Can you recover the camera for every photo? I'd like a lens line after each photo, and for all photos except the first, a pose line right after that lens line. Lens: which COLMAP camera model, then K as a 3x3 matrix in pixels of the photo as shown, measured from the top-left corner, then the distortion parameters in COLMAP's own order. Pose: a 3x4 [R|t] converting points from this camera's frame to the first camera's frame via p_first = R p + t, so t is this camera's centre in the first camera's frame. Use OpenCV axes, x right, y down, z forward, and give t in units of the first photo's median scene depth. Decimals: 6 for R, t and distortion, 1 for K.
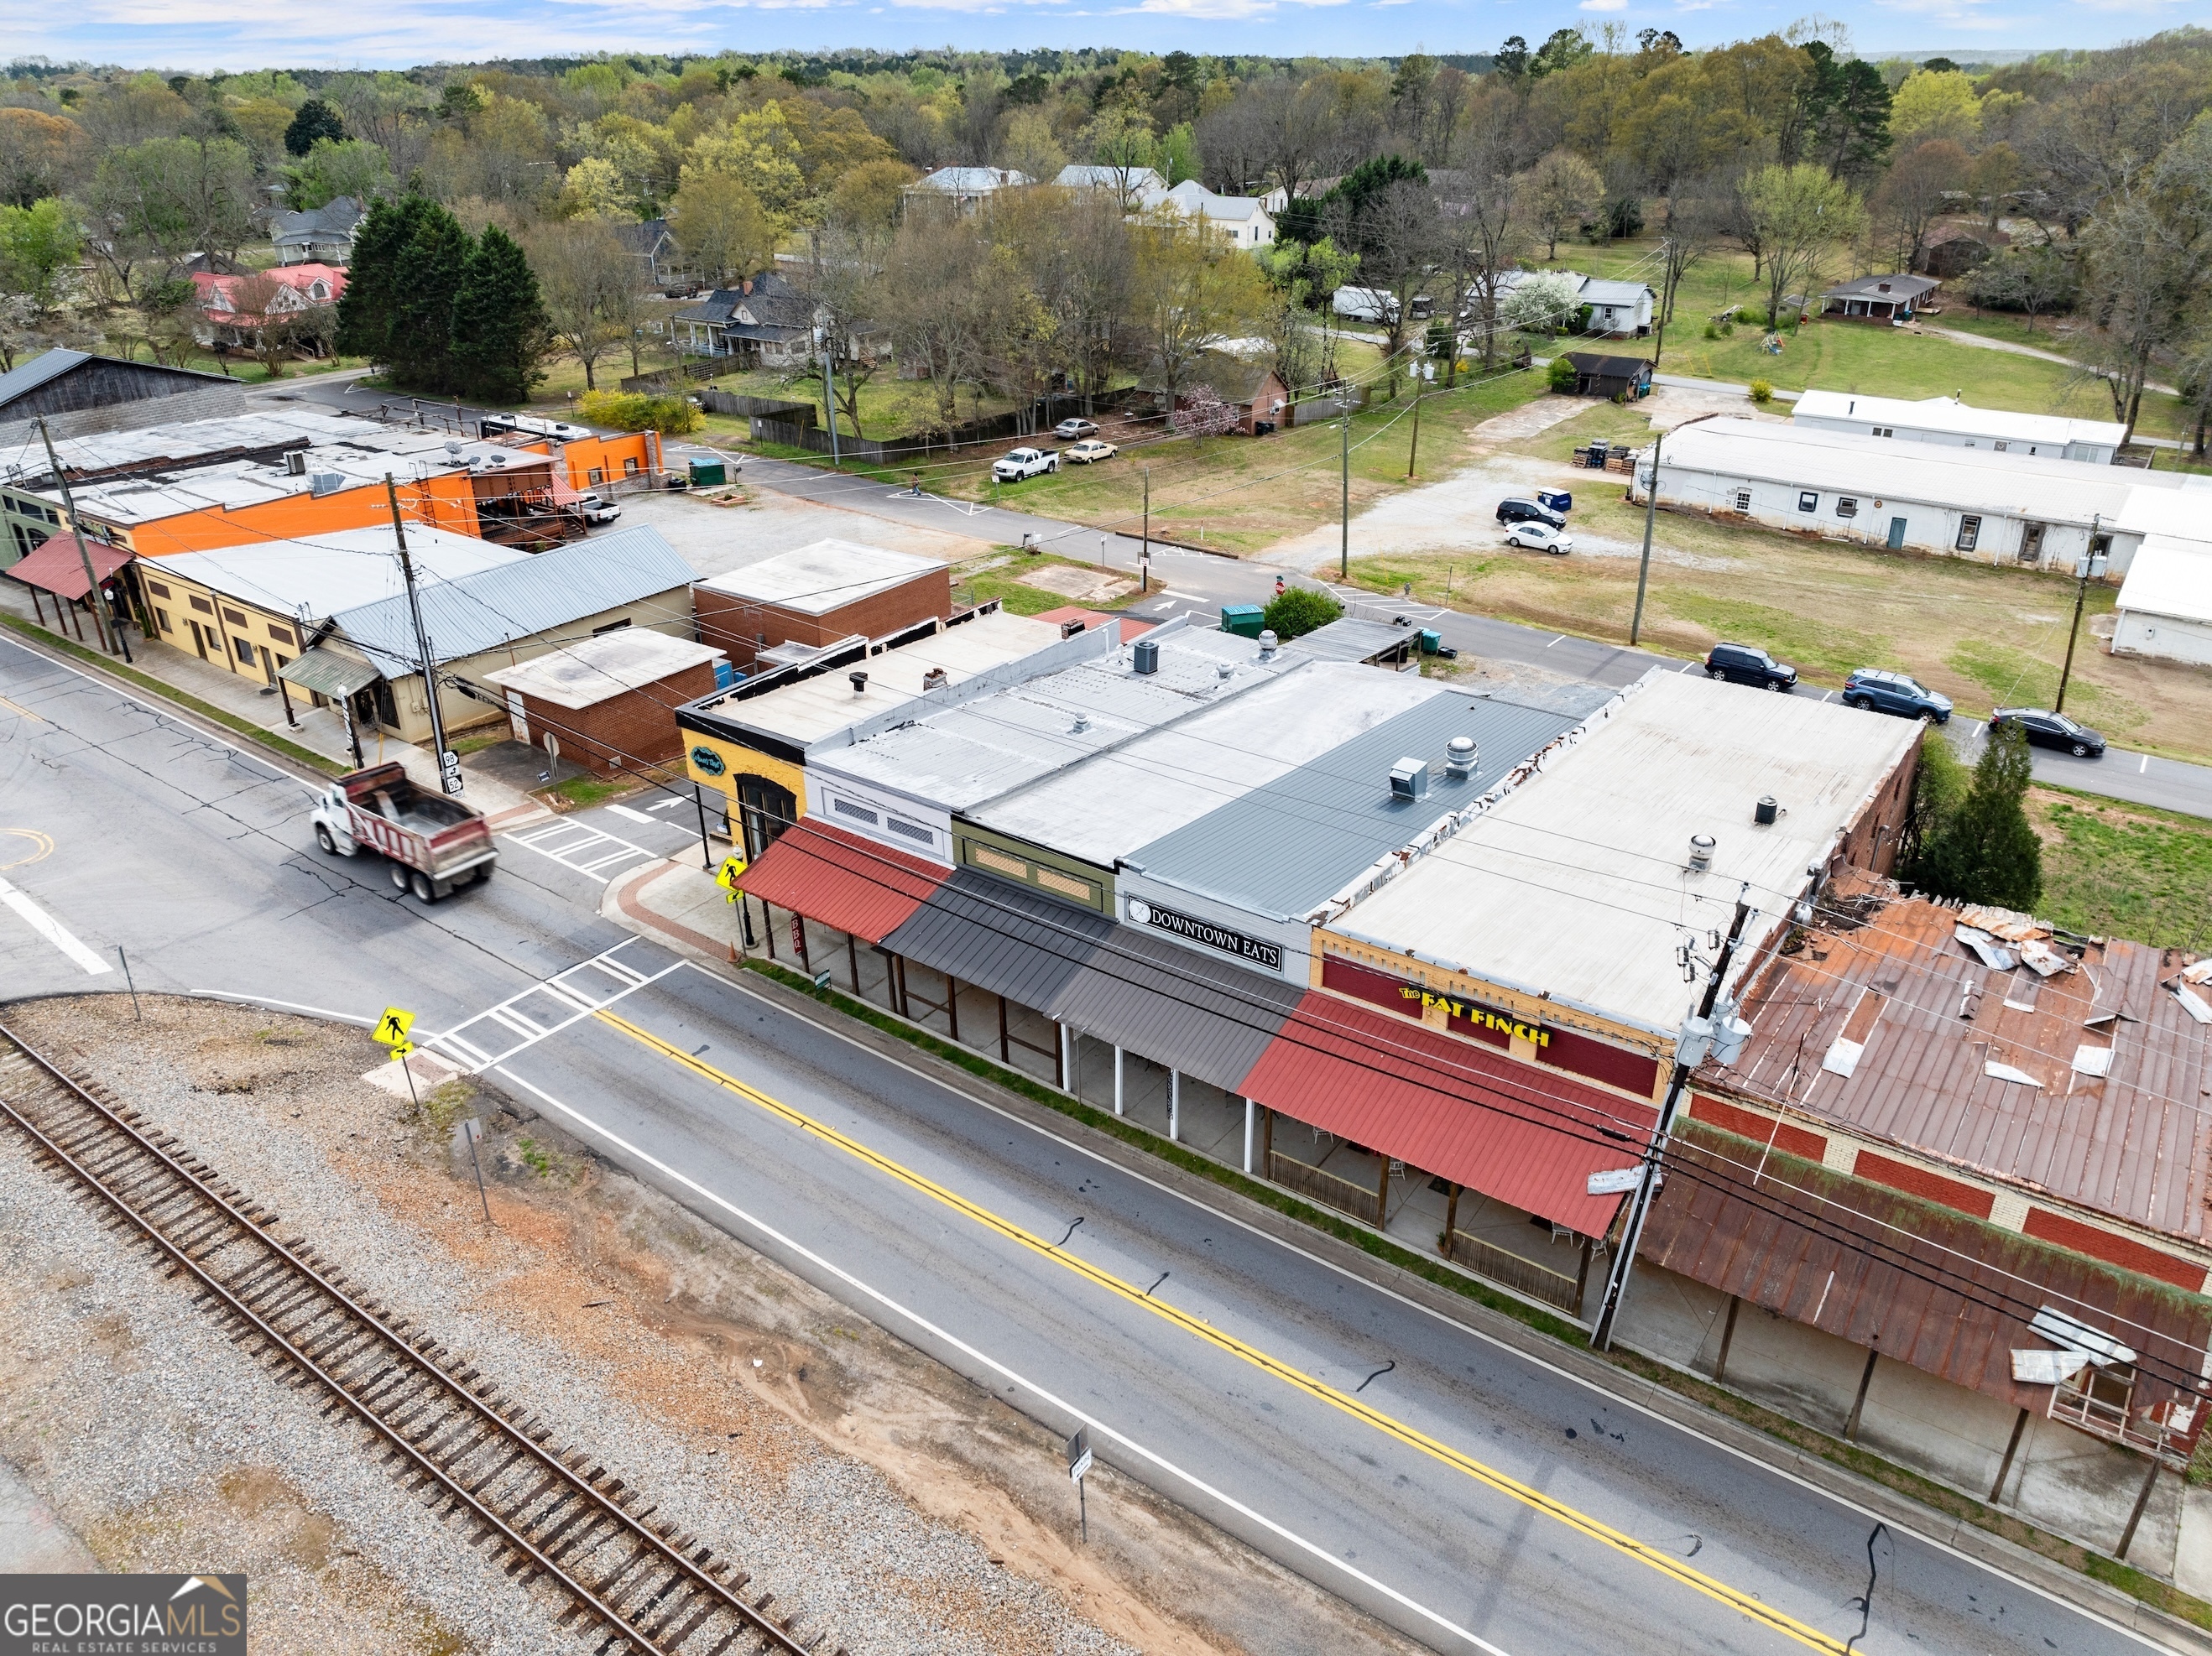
lens RADIAL K [[1558.9, 0, 1121.5], [0, 1558.9, 816.3], [0, 0, 1]] dist [-0.042981, 0.002748]
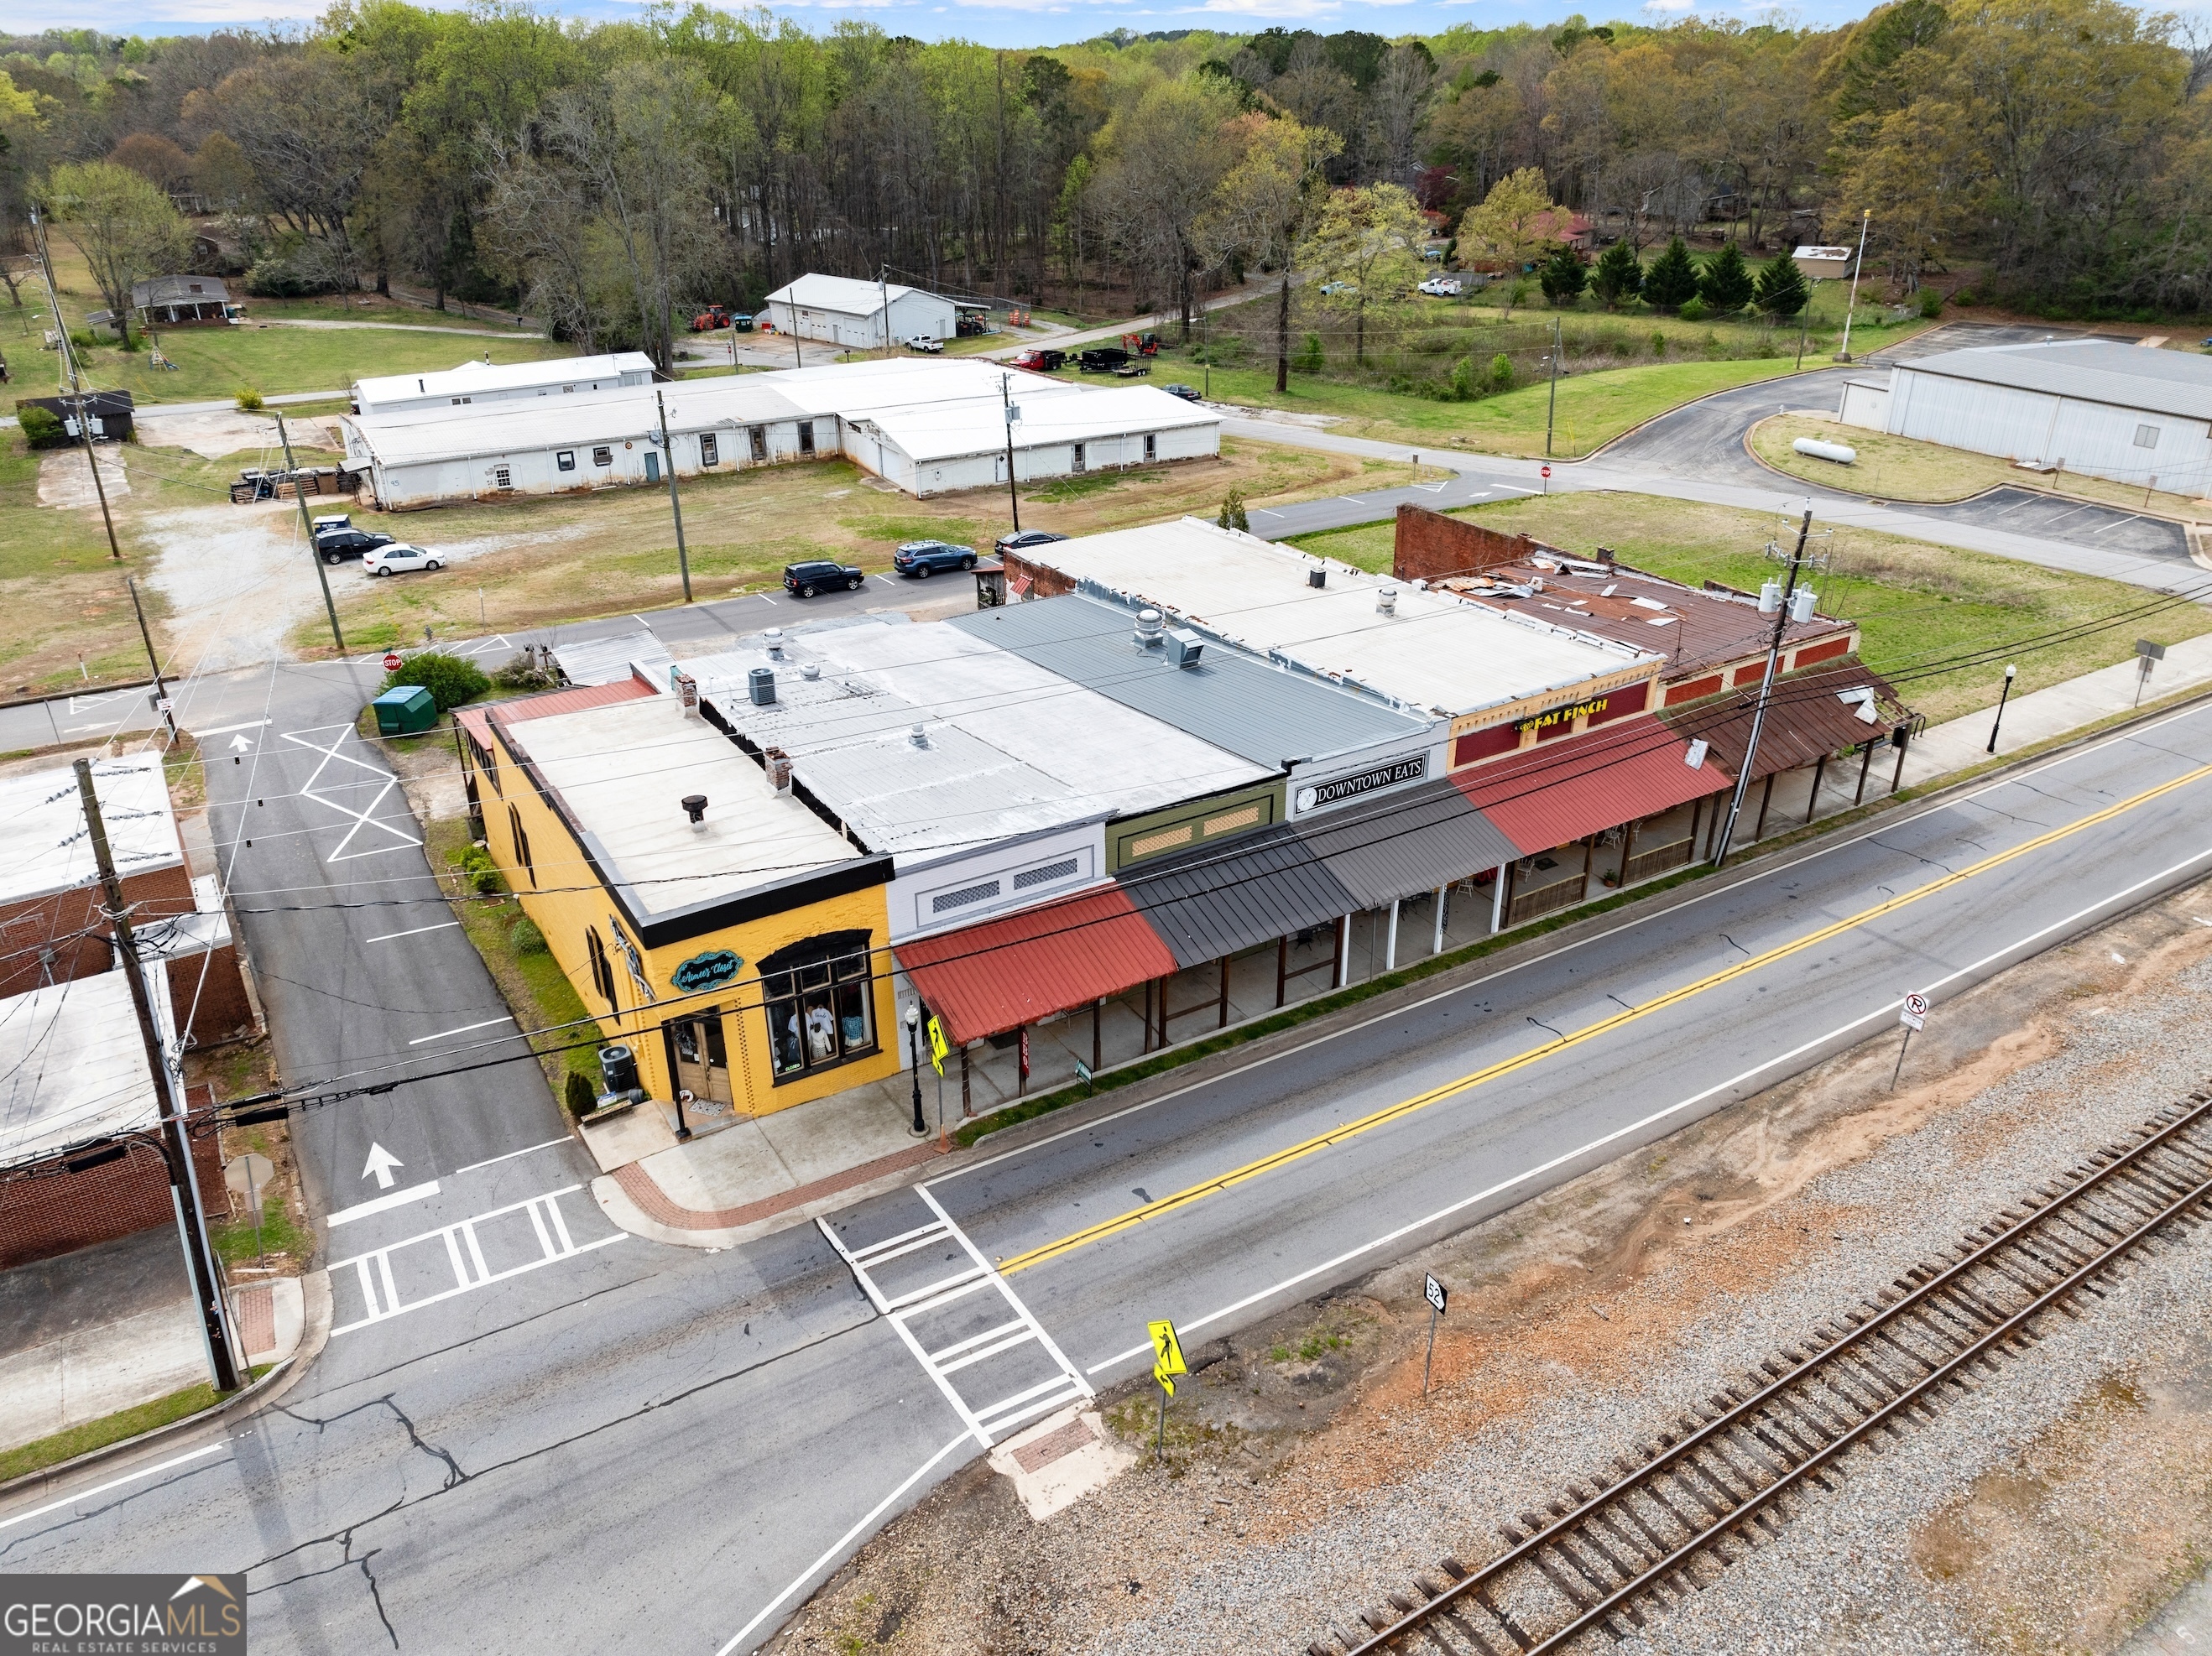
lens RADIAL K [[1556.1, 0, 1114.5], [0, 1556.1, 819.0], [0, 0, 1]] dist [-0.036369, -0.002812]
pose [[0.373543, -0.398829, 0.837497, -0.615856], [0.401494, 0.883415, 0.241620, -0.155570], [-0.836222, 0.245995, 0.490121, 0.406150]]
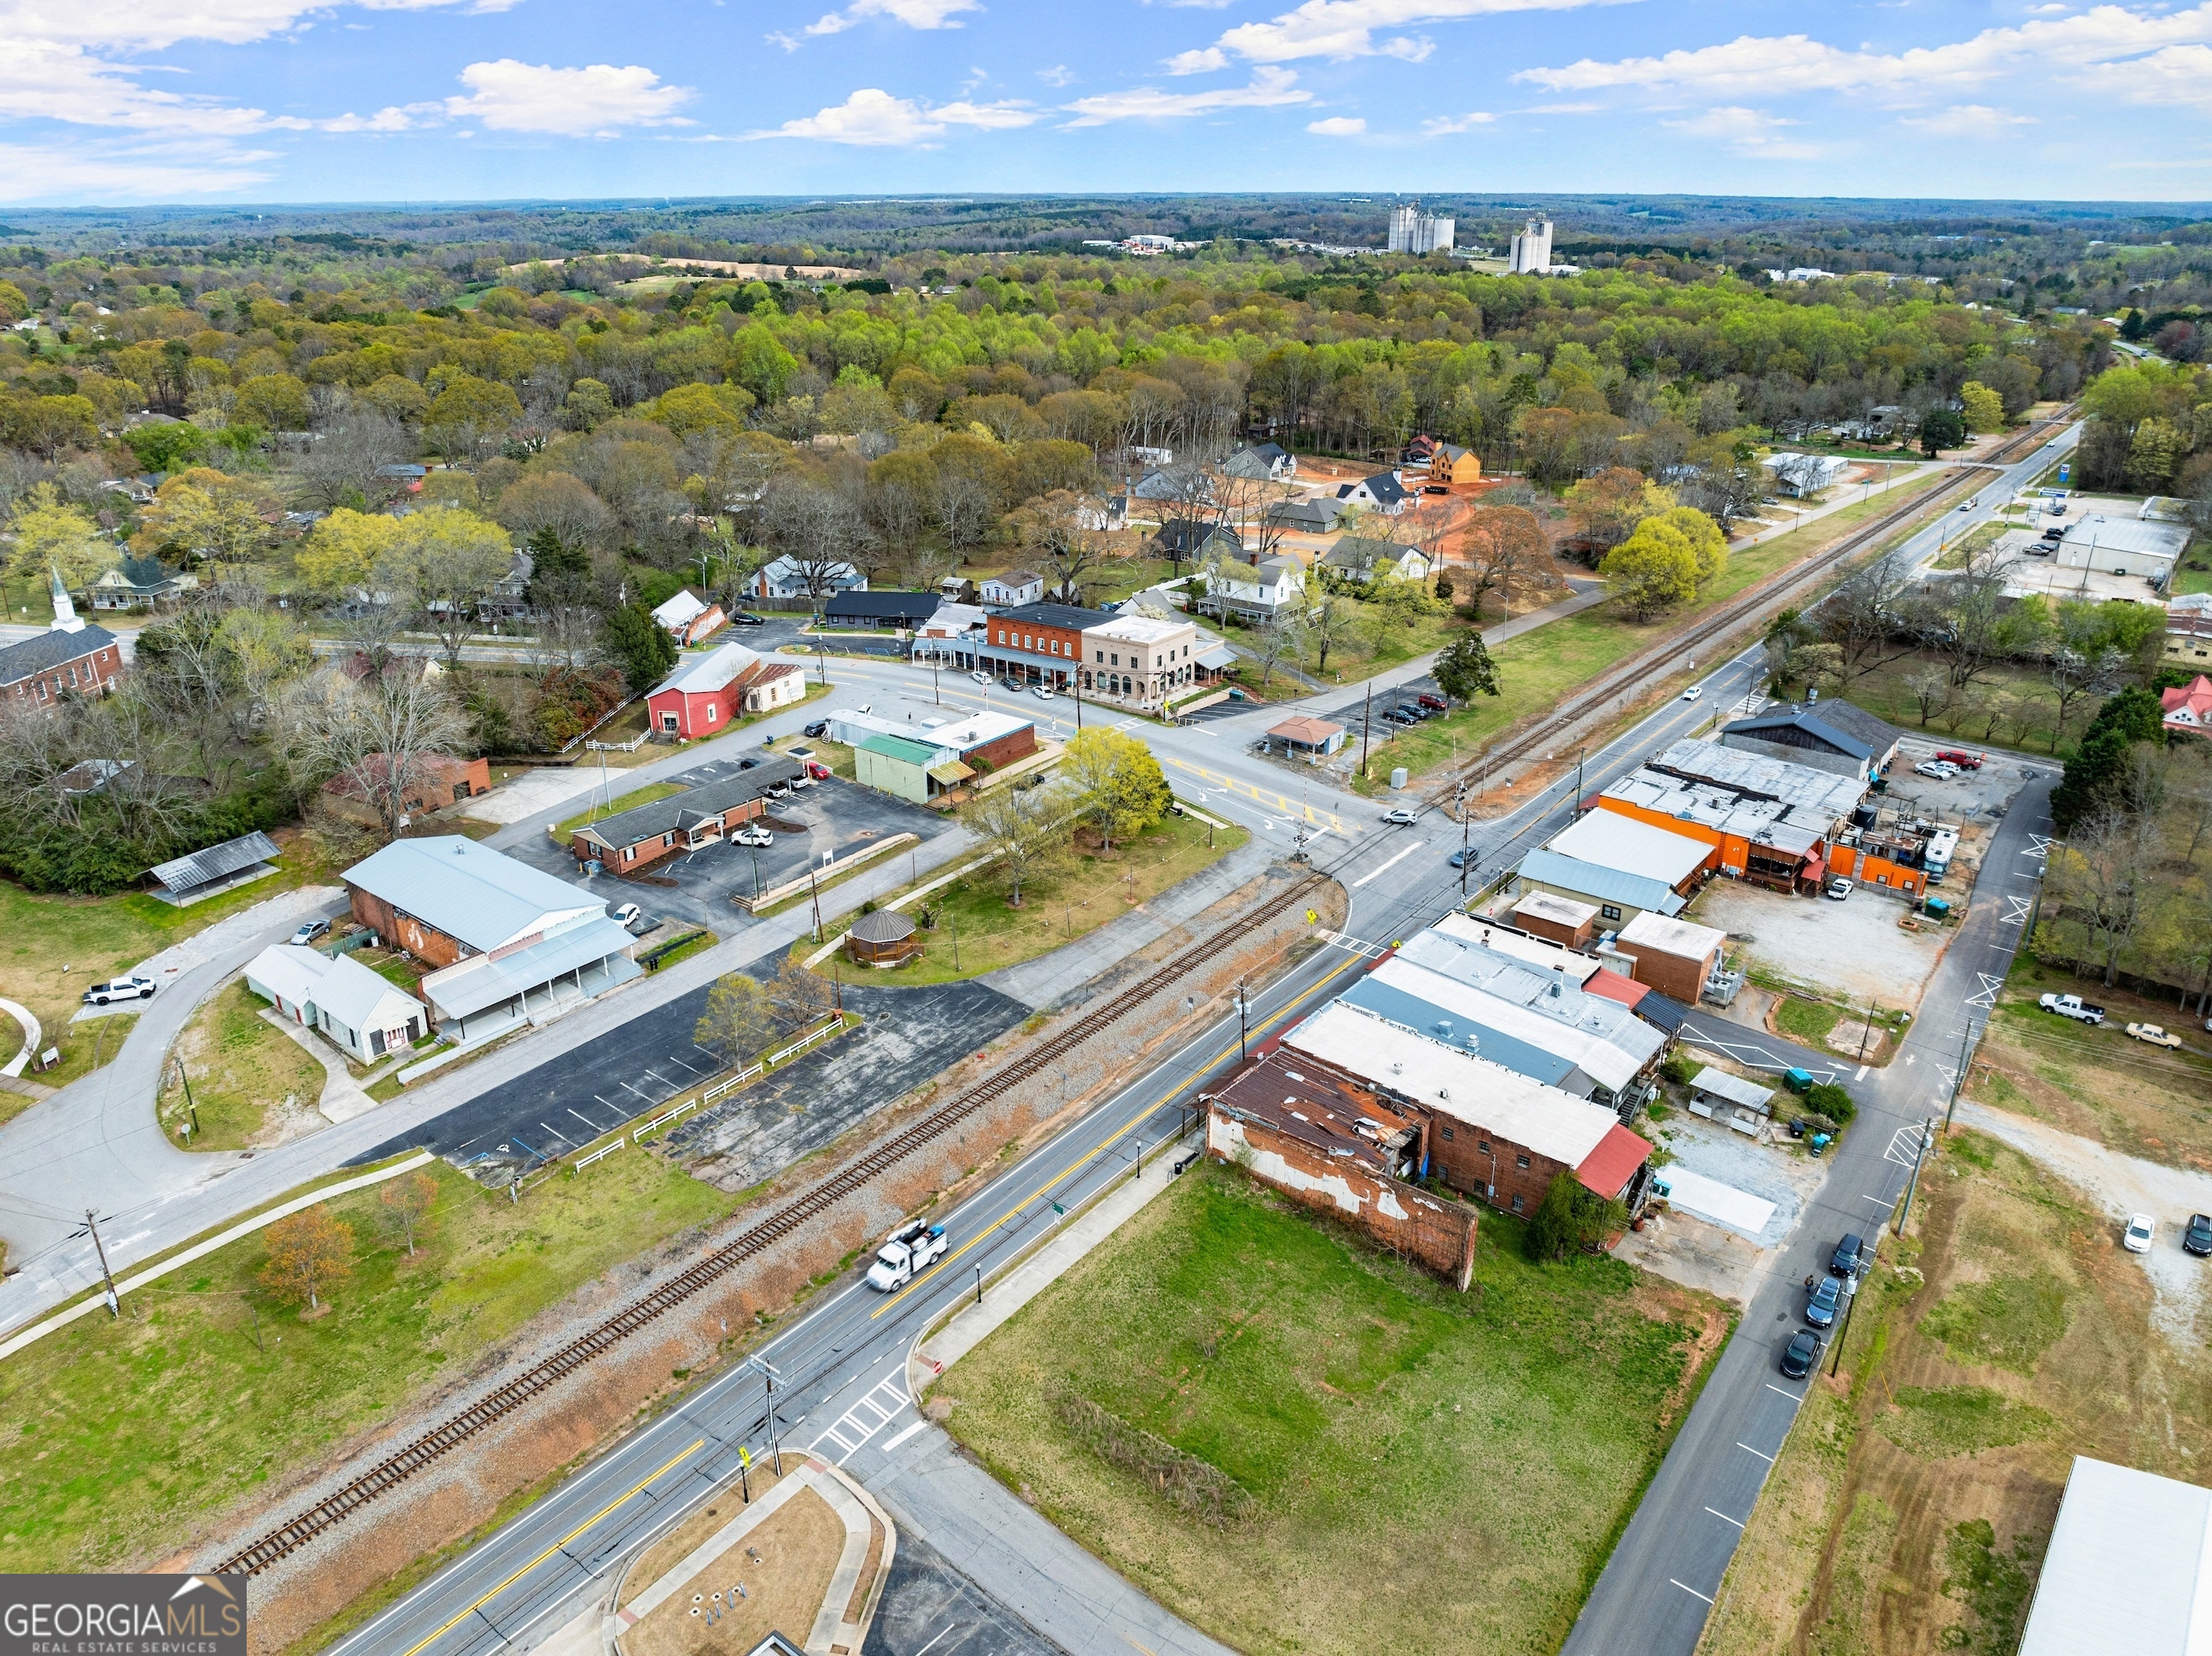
lens RADIAL K [[1578.2, 0, 1111.9], [0, 1578.2, 707.2], [0, 0, 1]] dist [-0.038339, -0.010425]
pose [[-0.036931, 0.323041, -0.945664, 2.152848], [-0.437907, 0.845382, 0.305886, -0.891713], [0.898261, 0.425410, 0.110241, -0.114628]]
